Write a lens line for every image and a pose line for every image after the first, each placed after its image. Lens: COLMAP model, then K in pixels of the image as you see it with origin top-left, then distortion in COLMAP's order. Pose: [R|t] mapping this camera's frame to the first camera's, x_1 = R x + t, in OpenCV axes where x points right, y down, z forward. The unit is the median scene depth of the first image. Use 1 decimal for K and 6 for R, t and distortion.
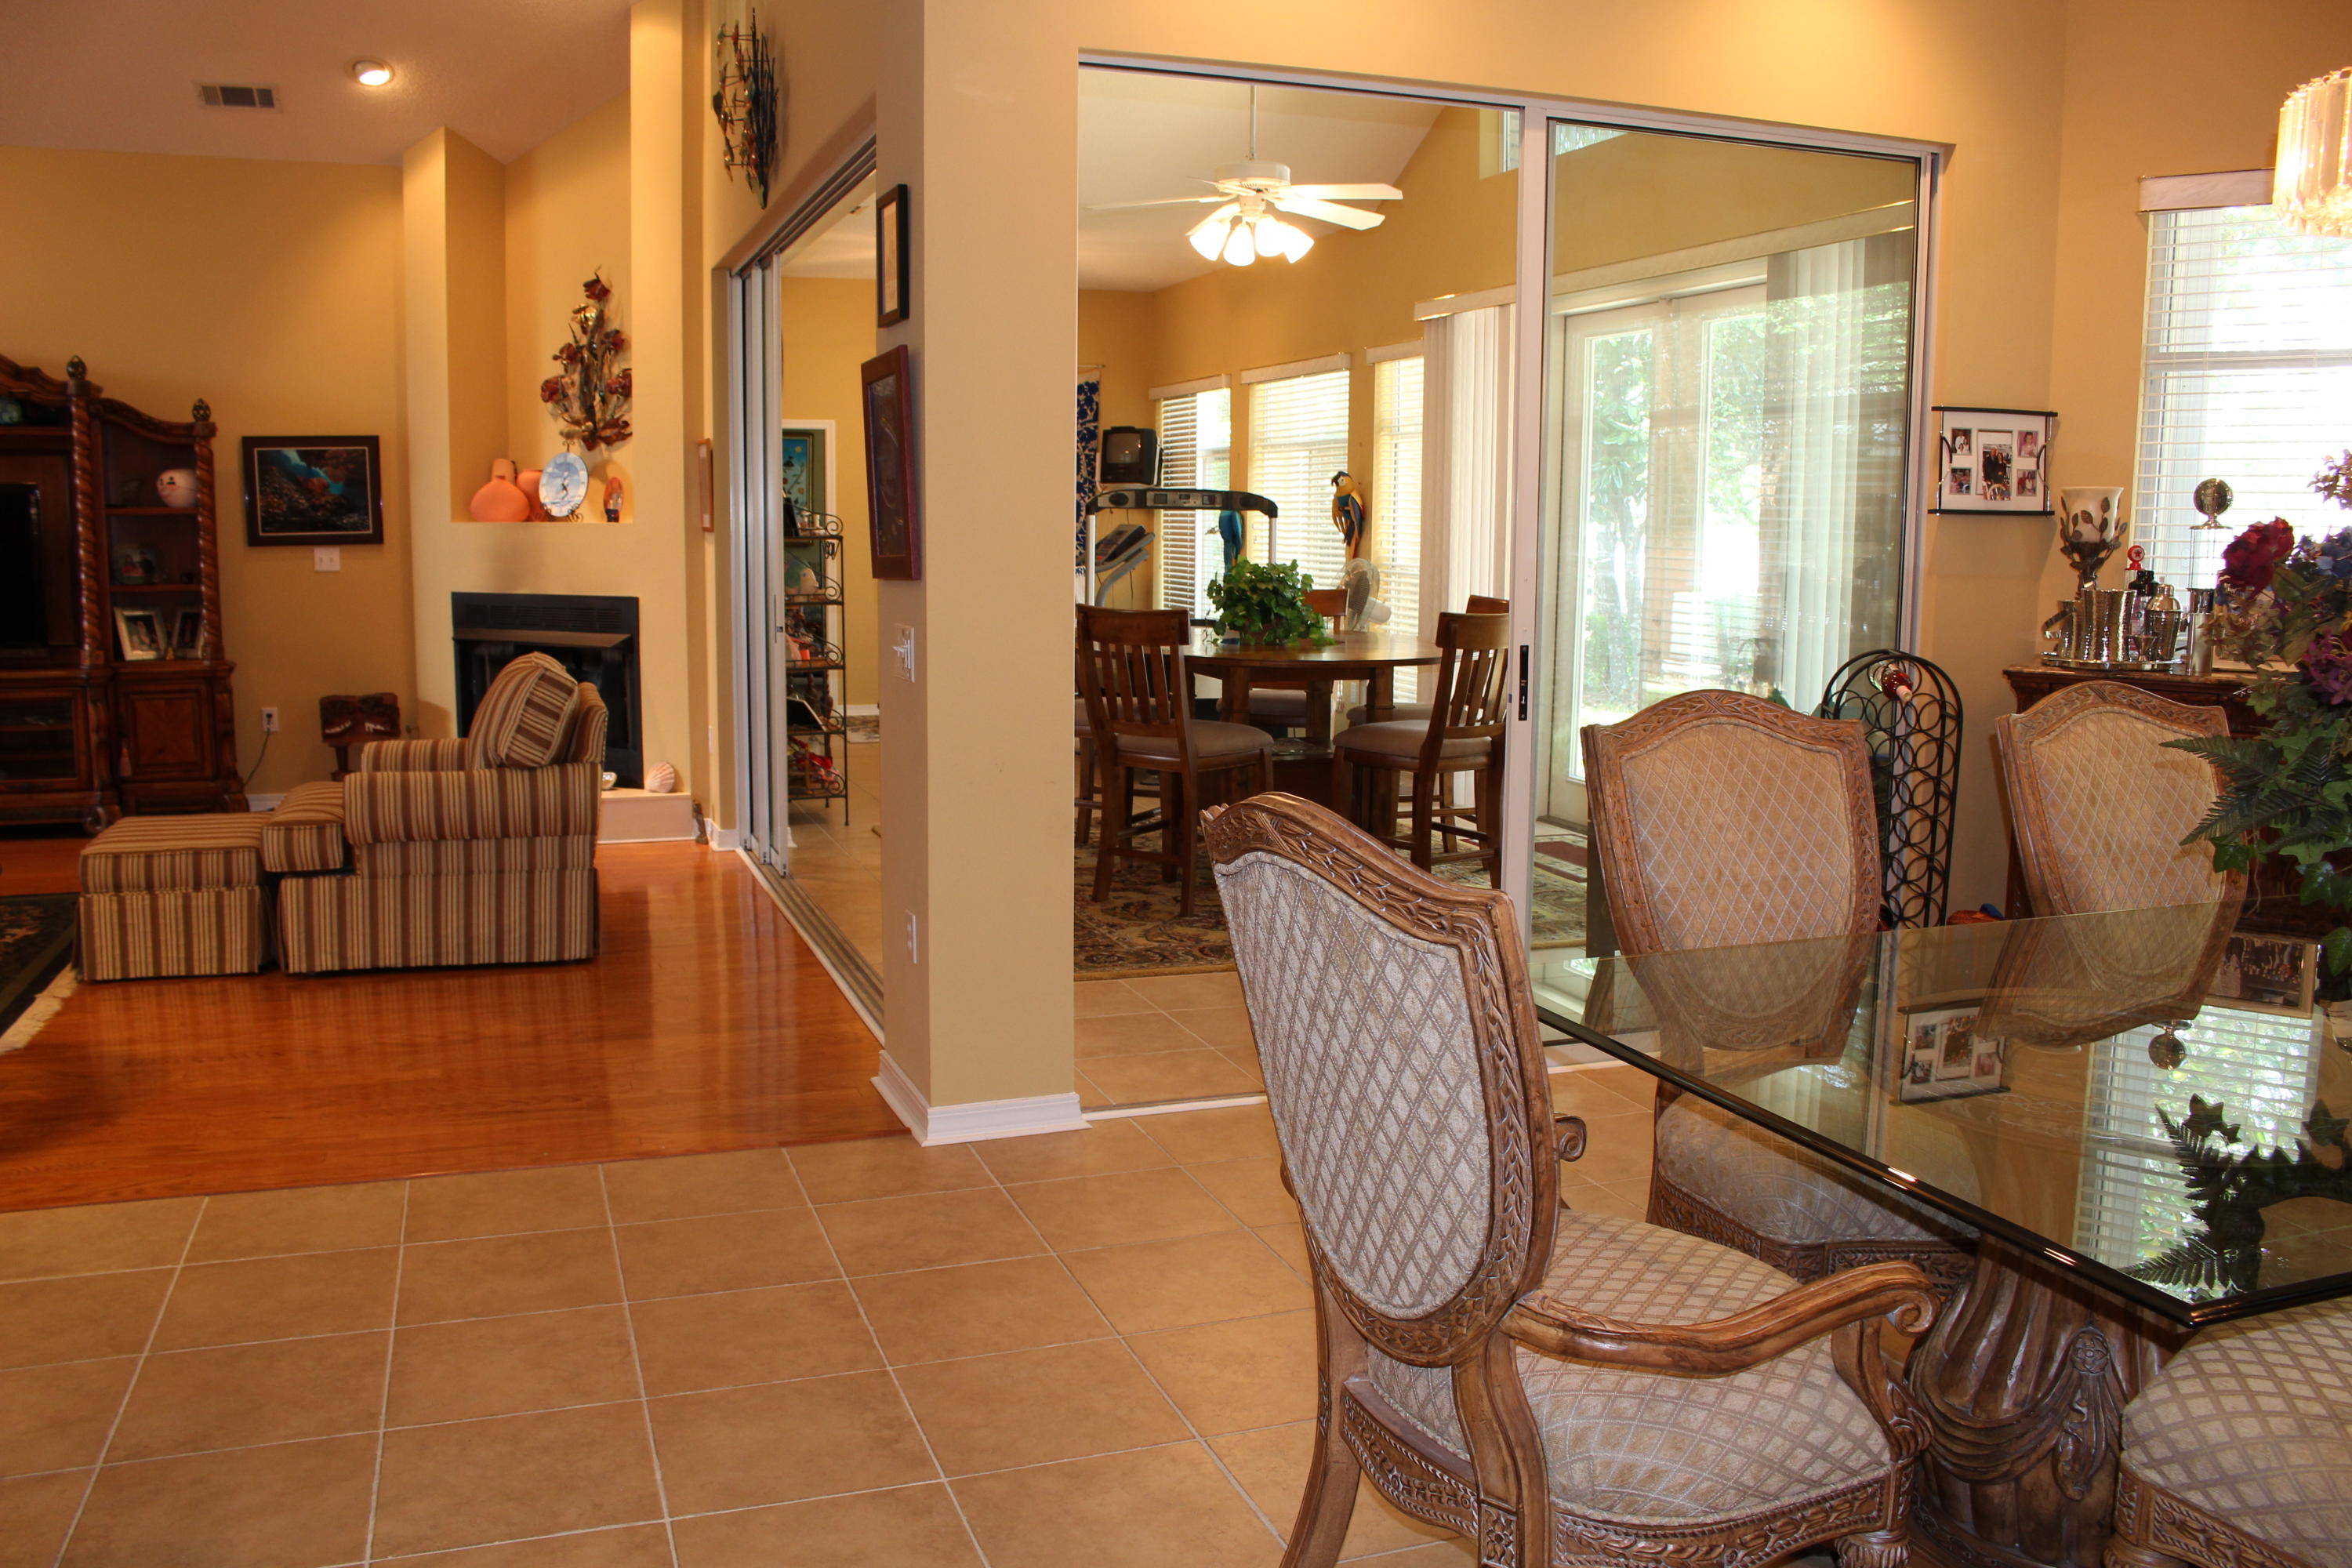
lens RADIAL K [[1934.8, 0, 1173.1], [0, 1934.8, 791.3], [0, 0, 1]] dist [-0.157526, 0.130183]
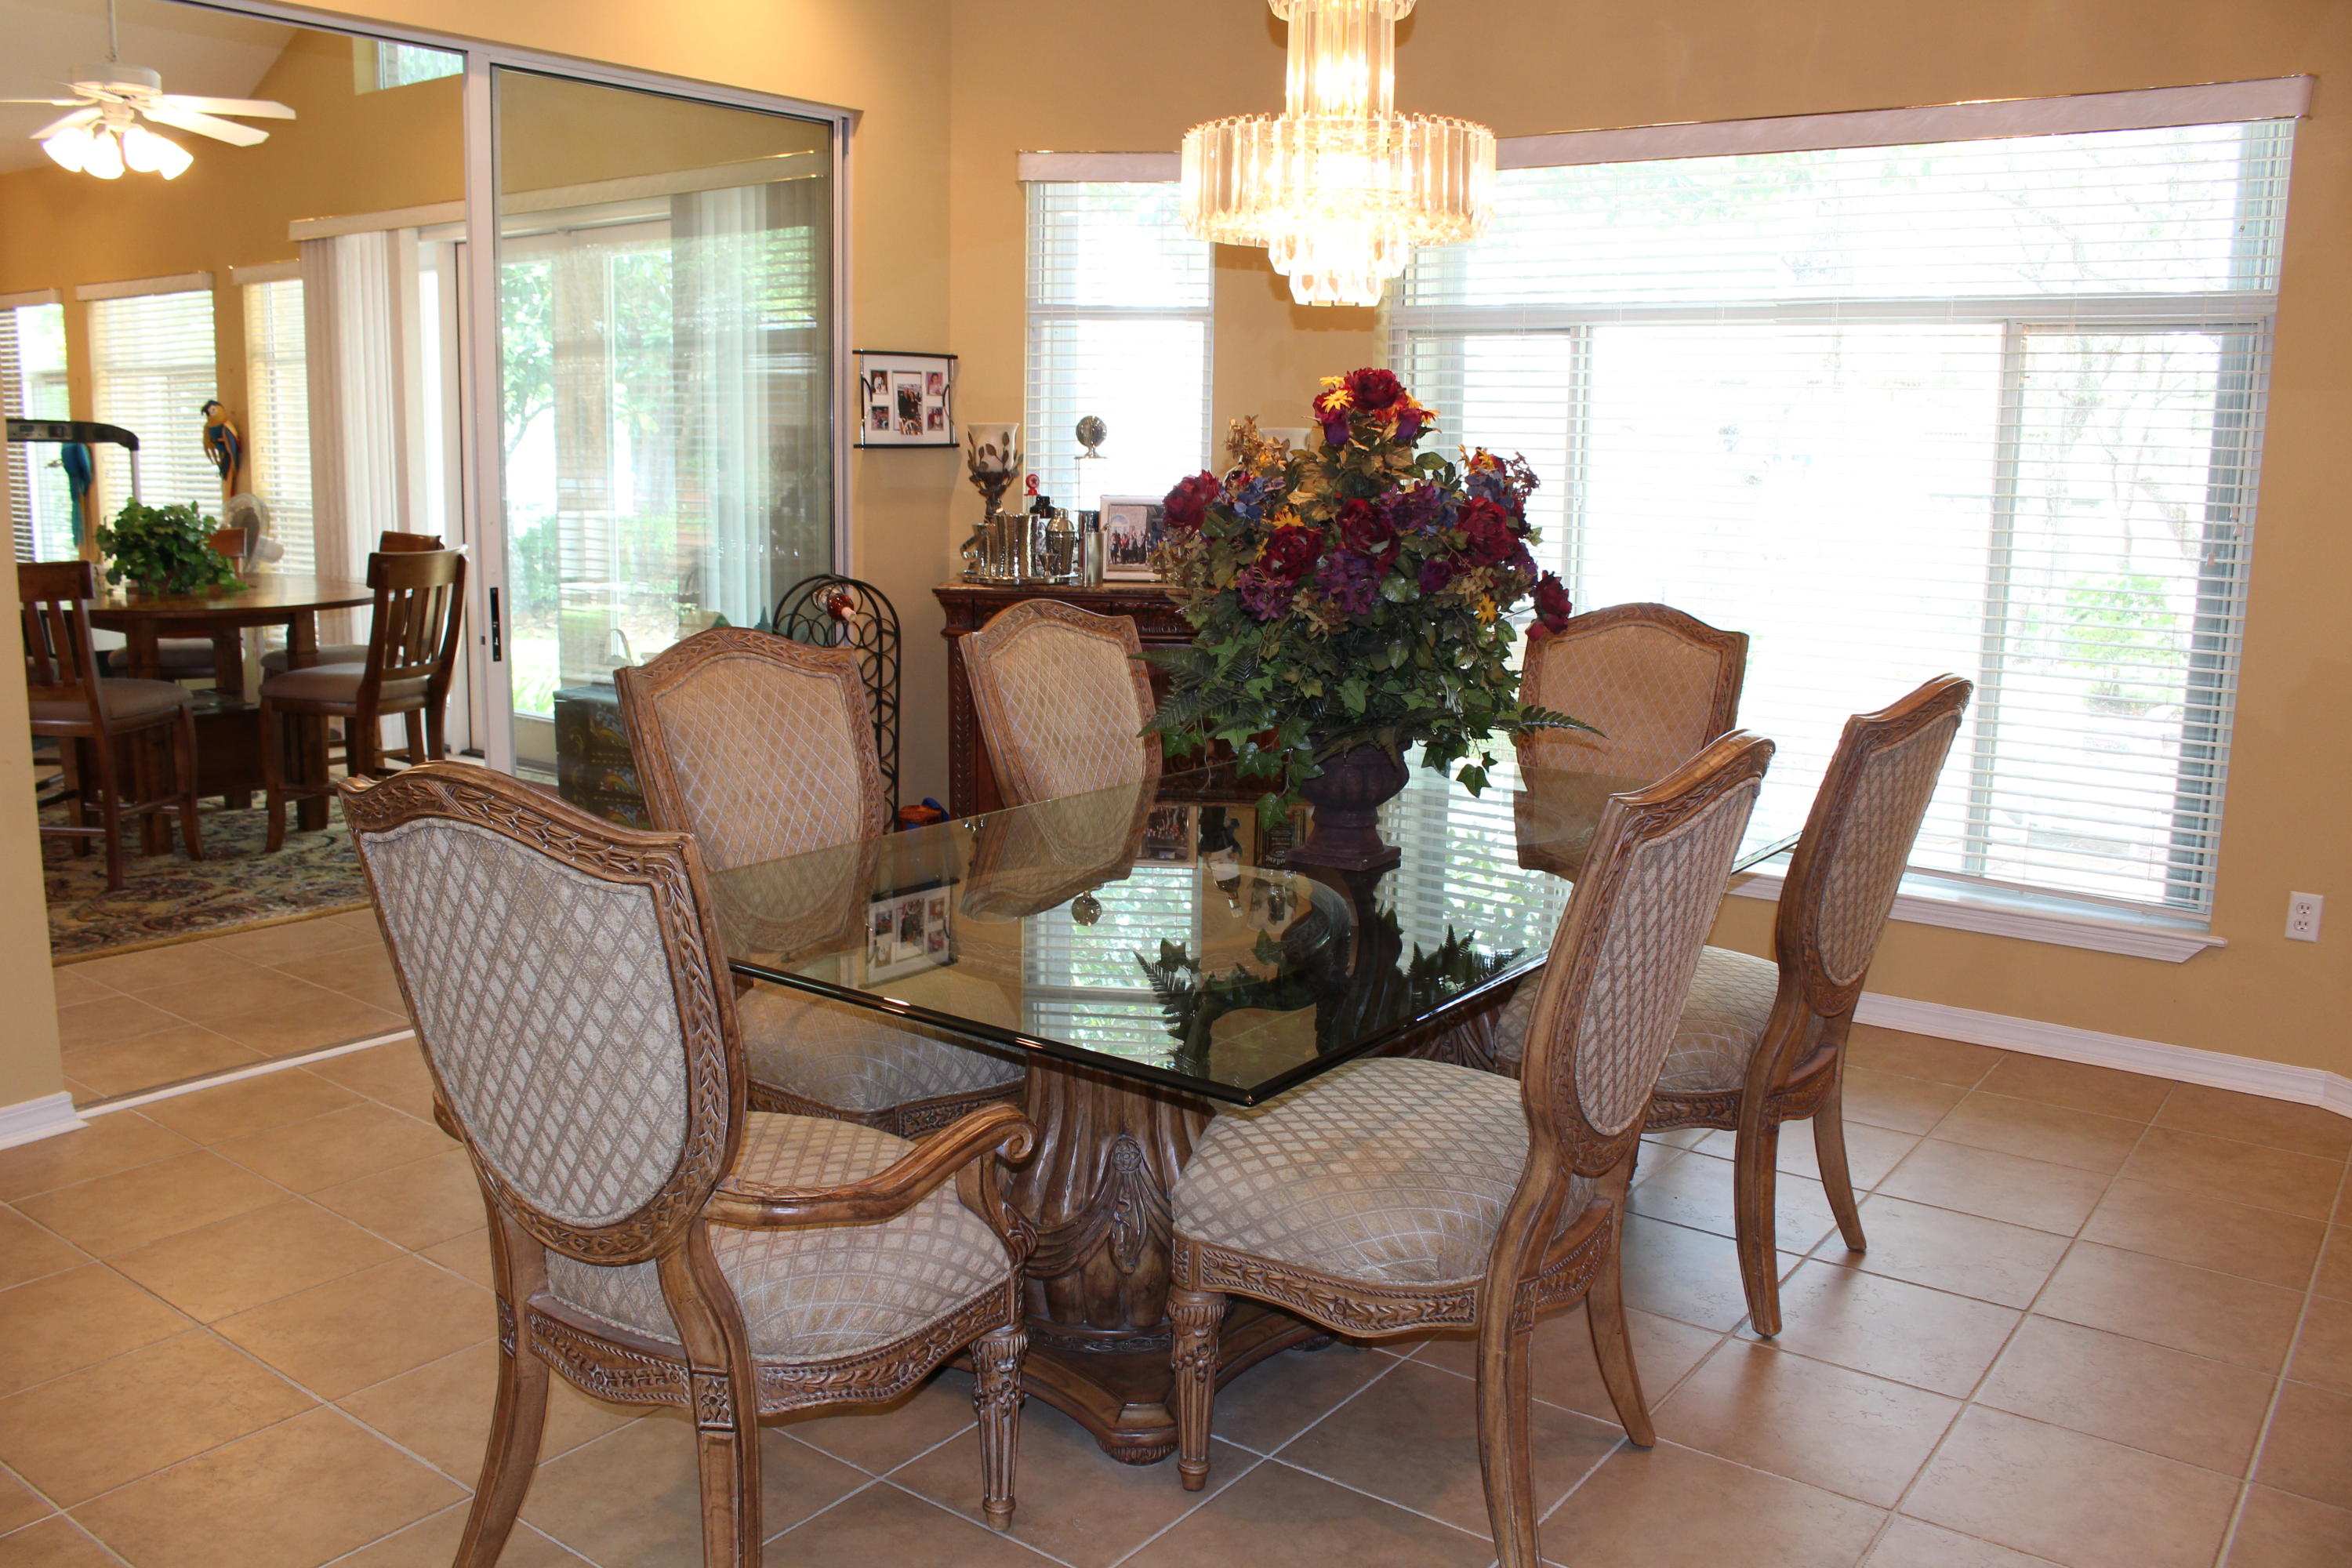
lens RADIAL K [[1934.8, 0, 1172.5], [0, 1934.8, 792.4], [0, 0, 1]] dist [-0.157526, 0.130183]
pose [[0.834703, -0.093217, 0.542754, -0.068198], [0.068336, 0.995485, 0.065879, -0.008926], [-0.546445, -0.017900, 0.837304, -0.036248]]
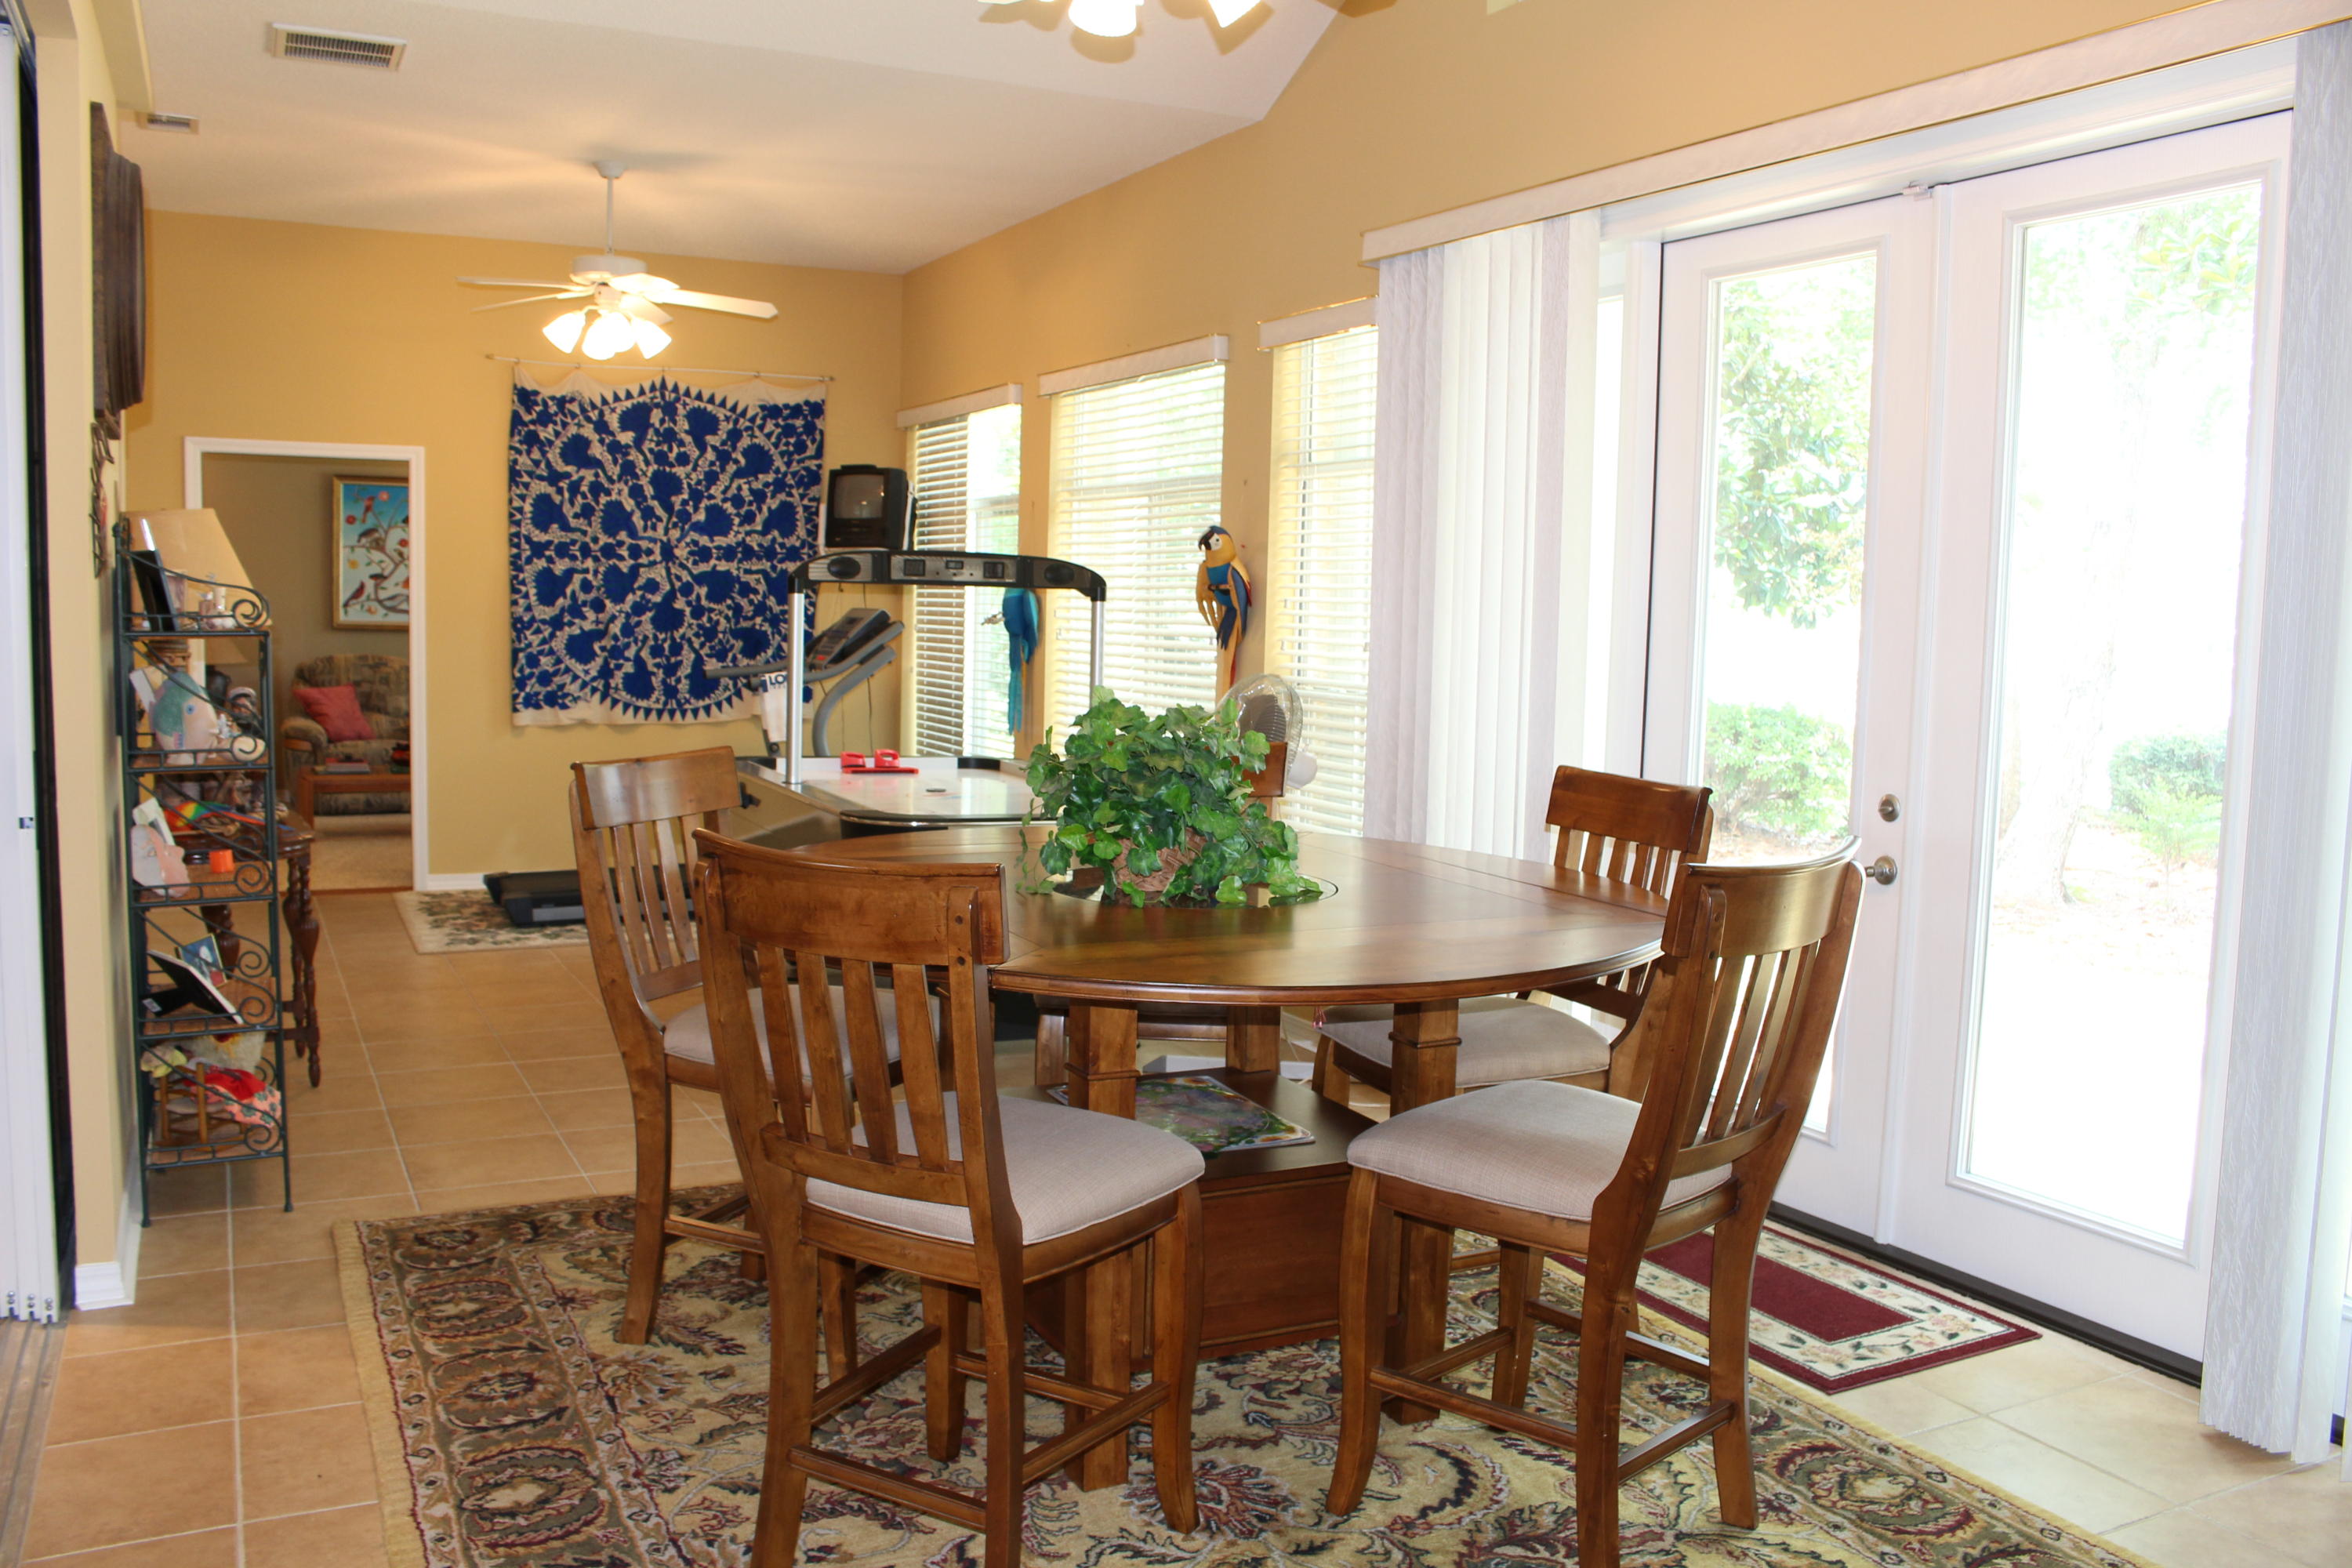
lens RADIAL K [[1934.8, 0, 1169.0], [0, 1934.8, 788.5], [0, 0, 1]] dist [-0.157526, 0.130183]
pose [[0.991941, 0.002320, 0.126682, -0.007563], [0.003234, 0.999043, -0.043617, -0.120699], [-0.126662, 0.043675, 0.990984, 0.852530]]
